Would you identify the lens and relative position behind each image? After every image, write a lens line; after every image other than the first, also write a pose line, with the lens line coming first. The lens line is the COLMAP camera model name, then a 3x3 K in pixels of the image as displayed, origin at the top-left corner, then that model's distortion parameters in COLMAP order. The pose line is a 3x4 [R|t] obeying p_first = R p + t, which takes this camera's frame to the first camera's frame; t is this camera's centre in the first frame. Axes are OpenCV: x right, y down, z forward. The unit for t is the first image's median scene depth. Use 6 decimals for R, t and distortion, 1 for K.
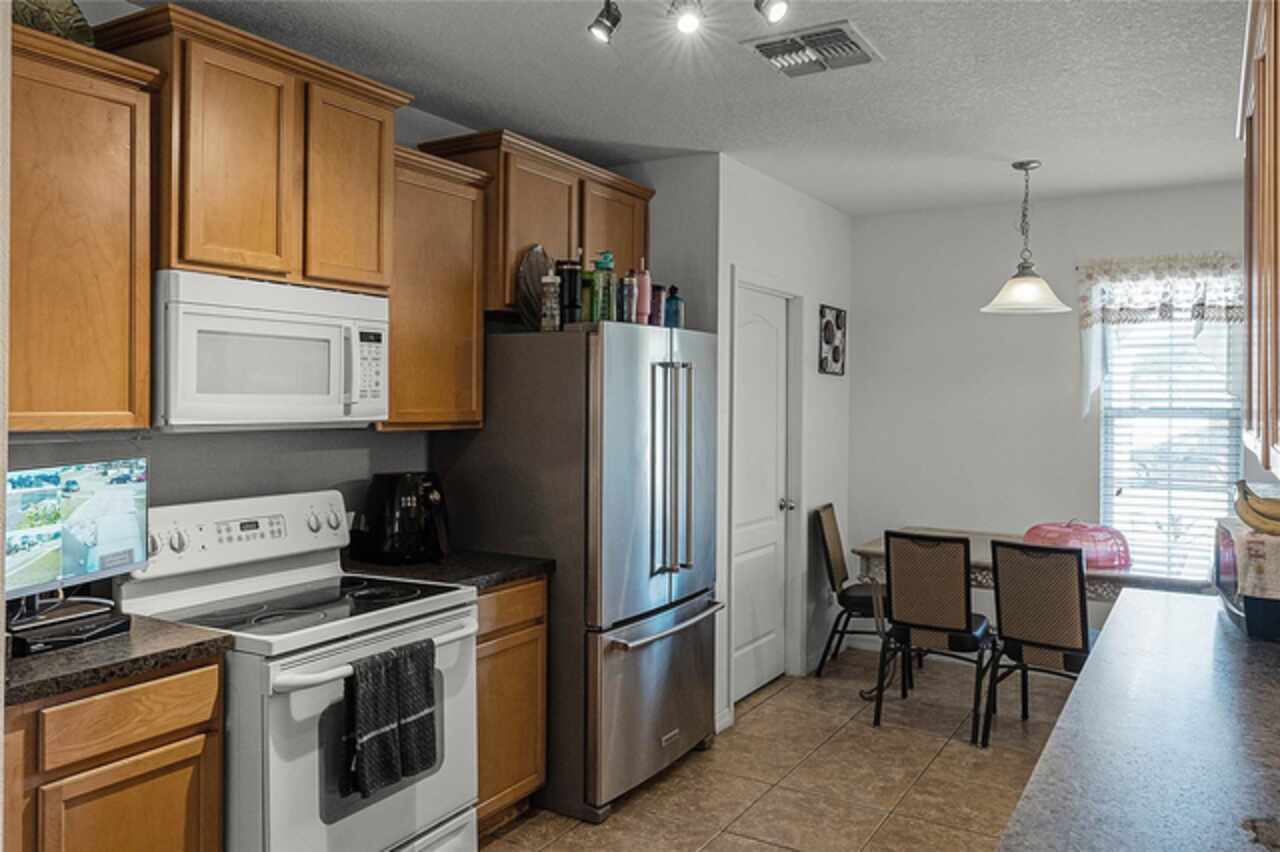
lens RADIAL K [[953.9, 0, 638.8], [0, 953.9, 393.8], [0, 0, 1]] dist [0.005181, 0.002053]
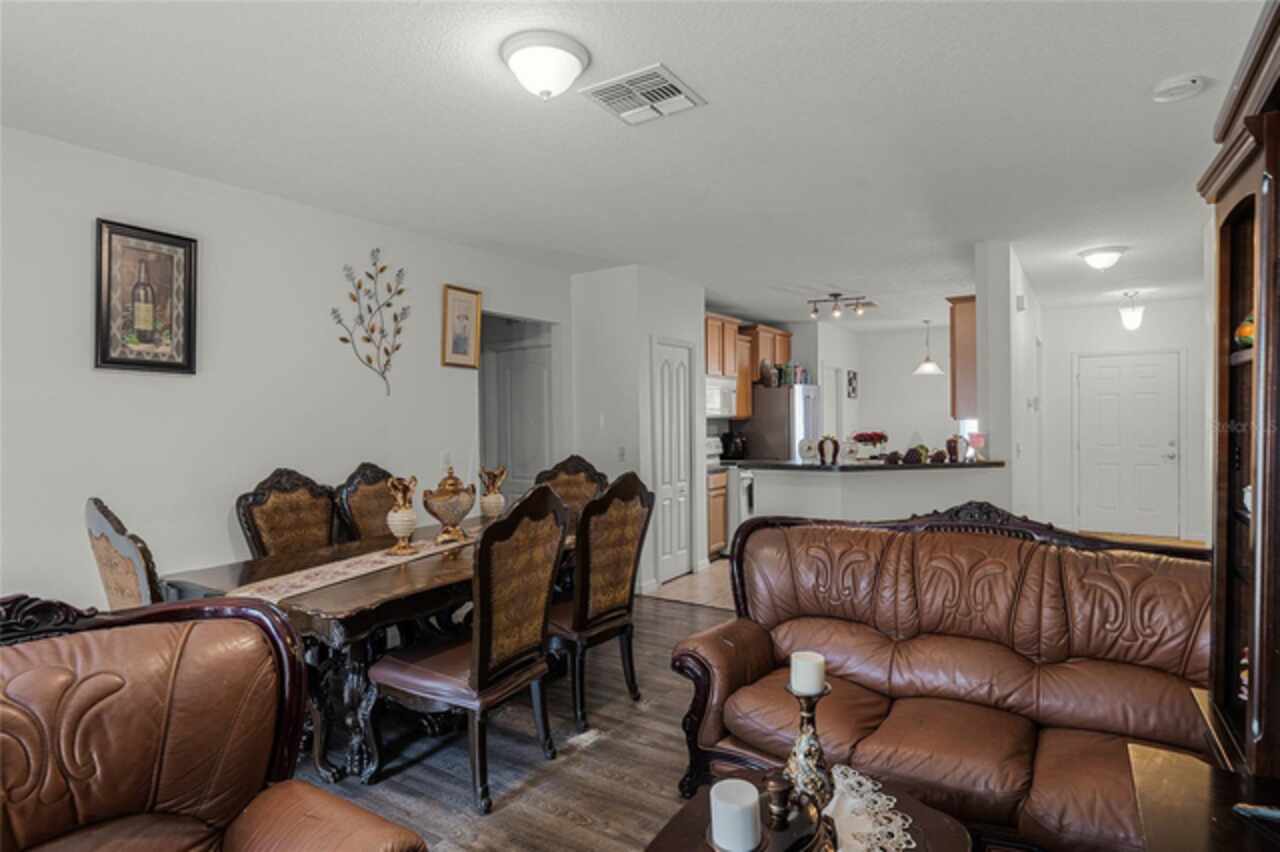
lens RADIAL K [[678.3, 0, 640.0], [0, 678.3, 426.0], [0, 0, 1]] dist [0.003499, 0.000199]
pose [[0.998890, -0.020310, -0.042503, -0.378782], [0.021173, 0.999577, 0.019948, 0.006920], [0.042079, -0.020825, 0.998897, -1.087544]]
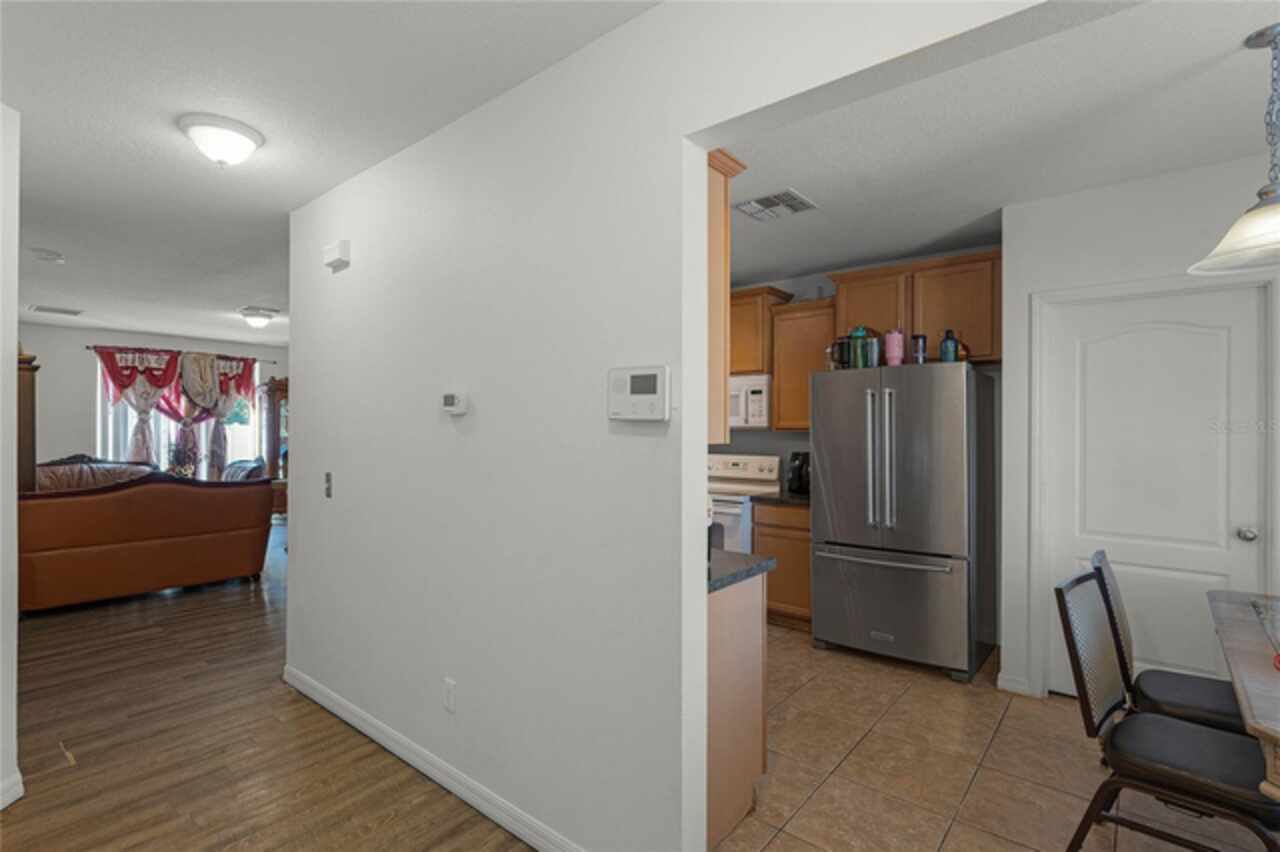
lens RADIAL K [[613.4, 0, 640.0], [0, 613.4, 426.0], [0, 0, 1]] dist [-0.000660, -0.000222]
pose [[-0.153566, -0.008357, -0.988103, 0.956663], [0.003498, 0.999953, -0.009001, 0.029208], [0.988132, -0.004839, -0.153529, 0.696087]]
